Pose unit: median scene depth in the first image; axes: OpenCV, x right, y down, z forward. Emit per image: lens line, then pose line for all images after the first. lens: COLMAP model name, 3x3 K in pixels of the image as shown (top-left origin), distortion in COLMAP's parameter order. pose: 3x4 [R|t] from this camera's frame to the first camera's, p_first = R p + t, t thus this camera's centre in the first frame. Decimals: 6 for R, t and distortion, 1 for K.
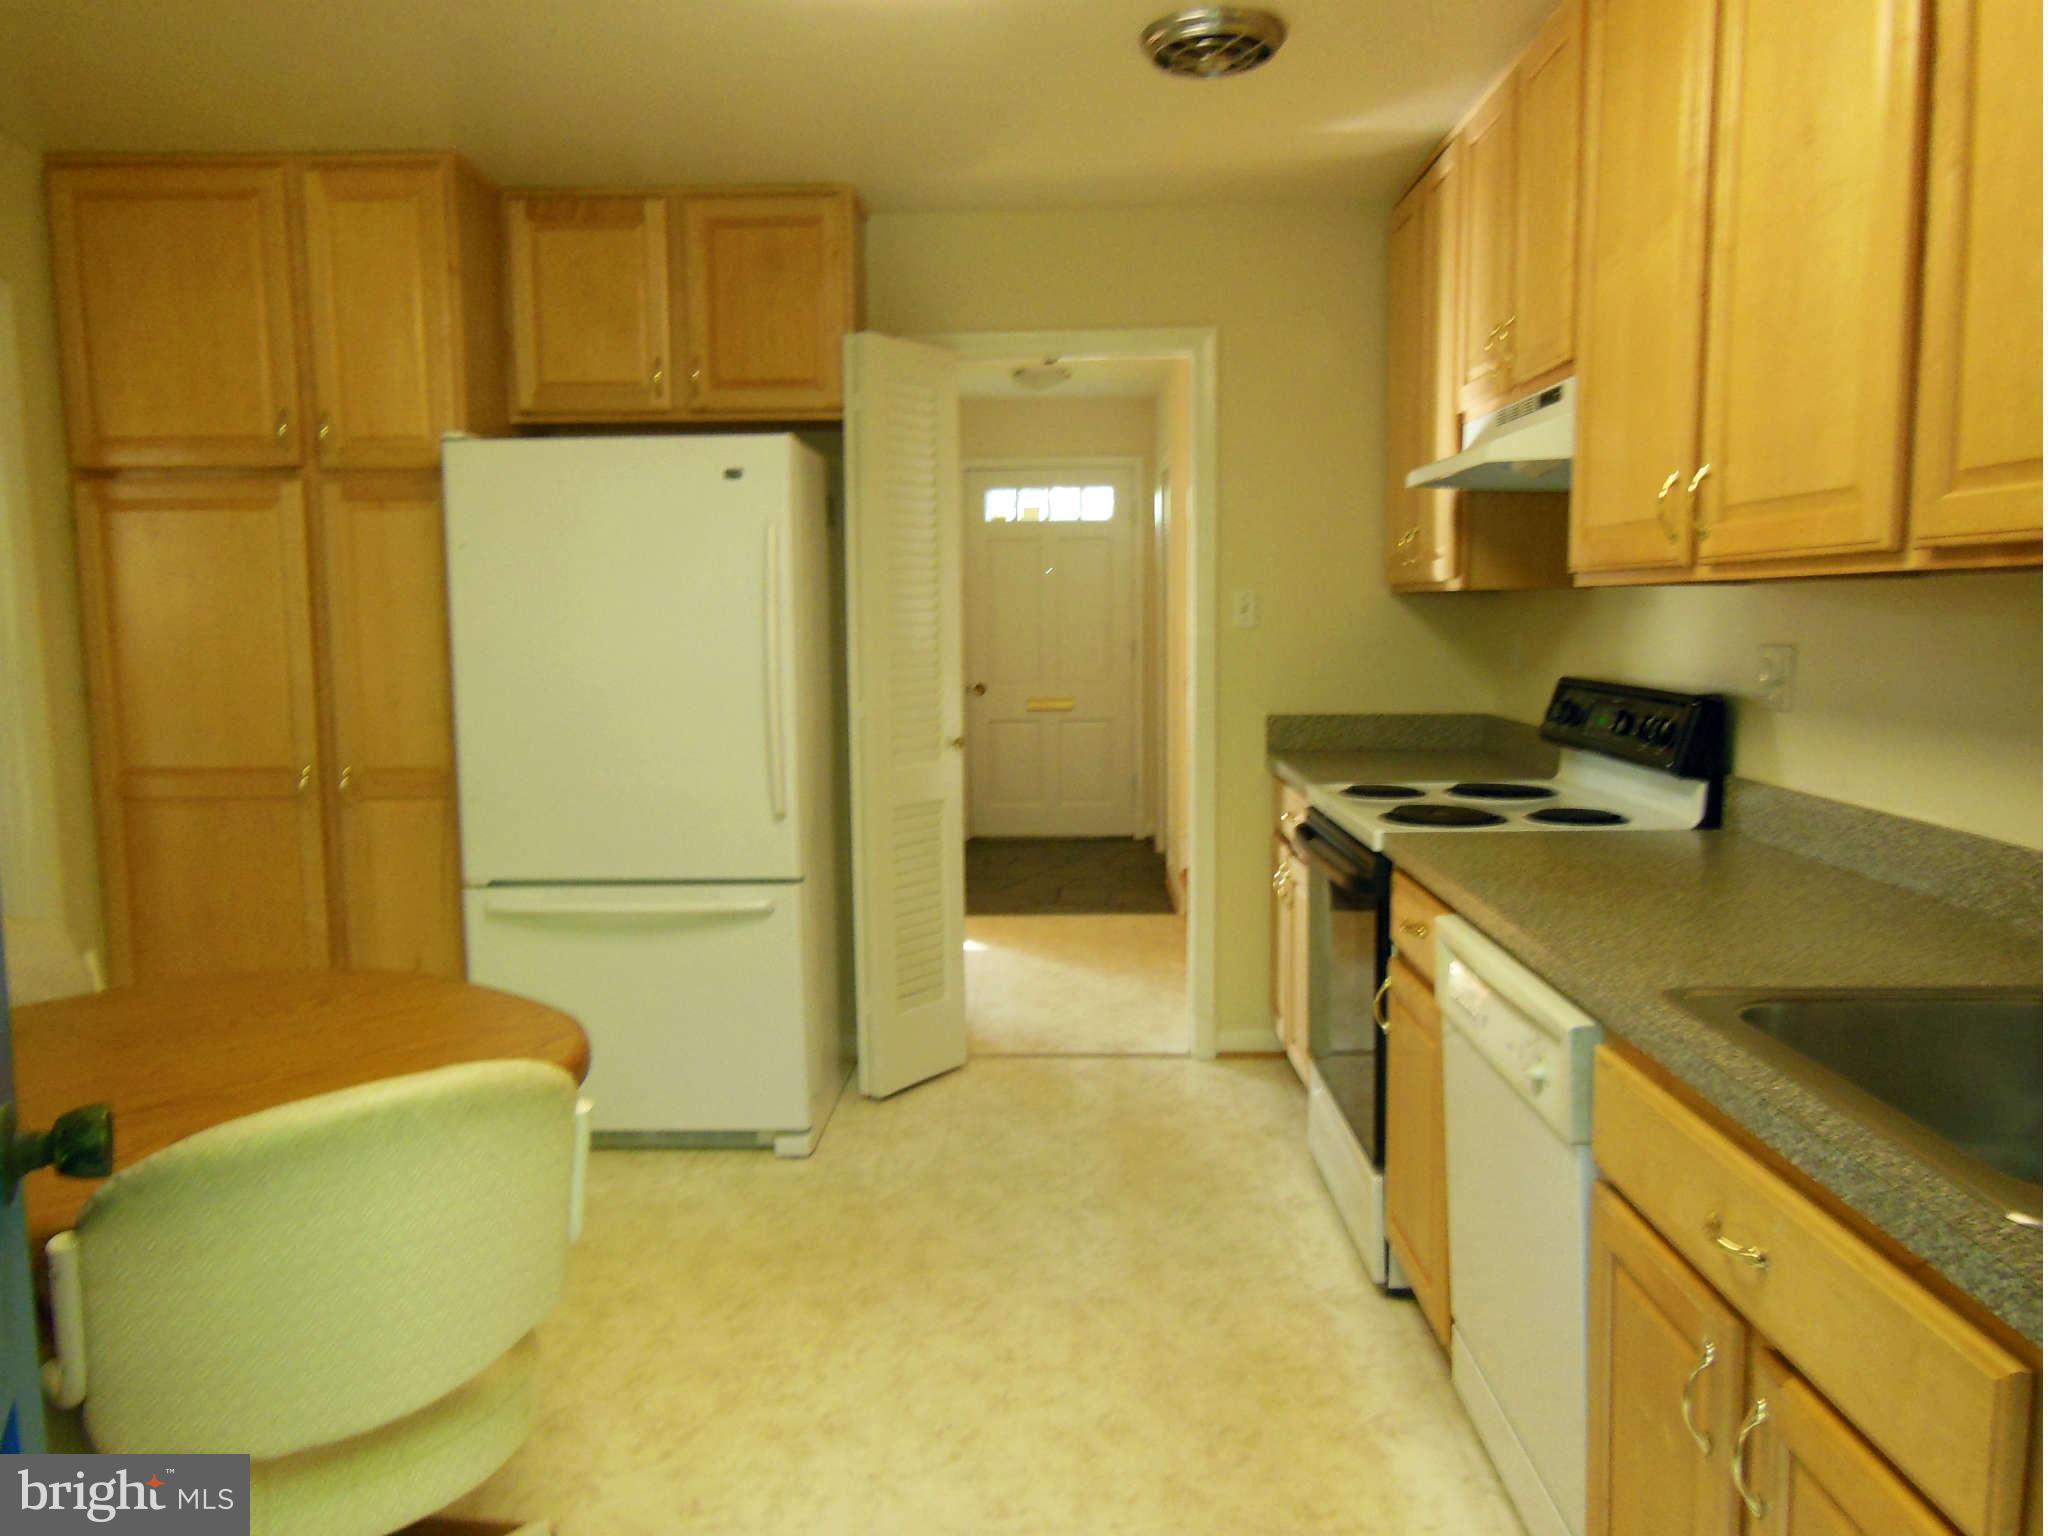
lens RADIAL K [[1517.7, 0, 1024.0], [0, 1517.7, 768.0], [0, 0, 1]] dist [-0.005048, 0.087931]
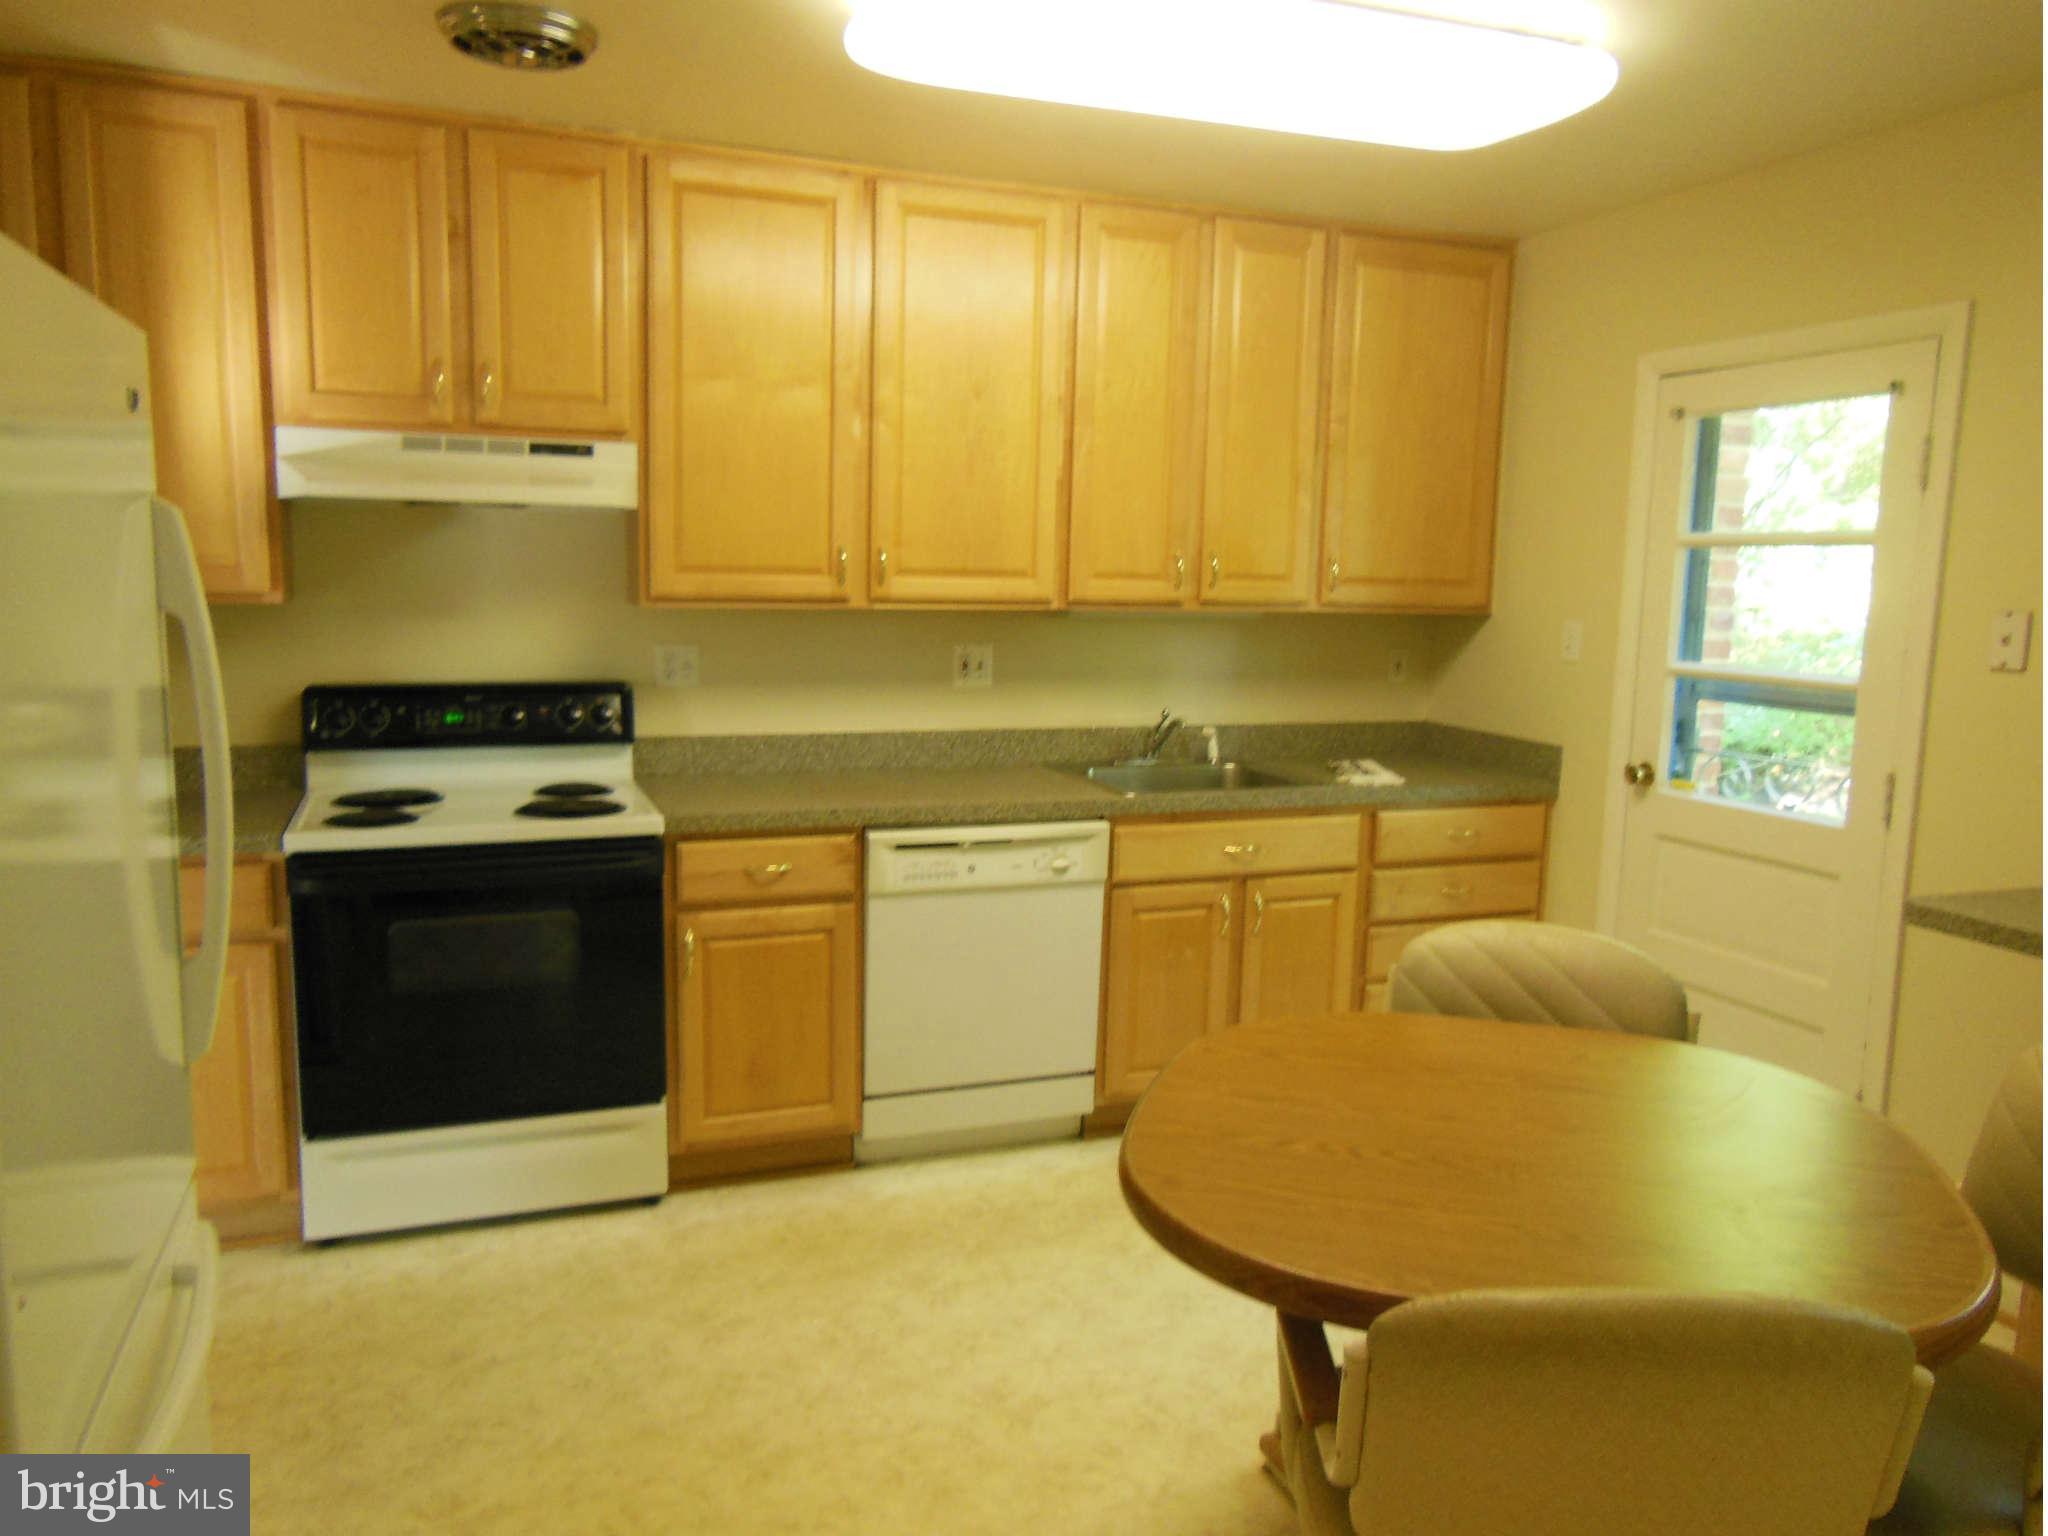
lens RADIAL K [[1517.7, 0, 1024.0], [0, 1517.7, 768.0], [0, 0, 1]] dist [-0.005048, 0.087931]
pose [[-0.395286, -0.117810, 0.910972, -0.976910], [0.077785, 0.983886, 0.160991, -0.168059], [-0.915259, 0.134497, -0.379753, 1.212436]]
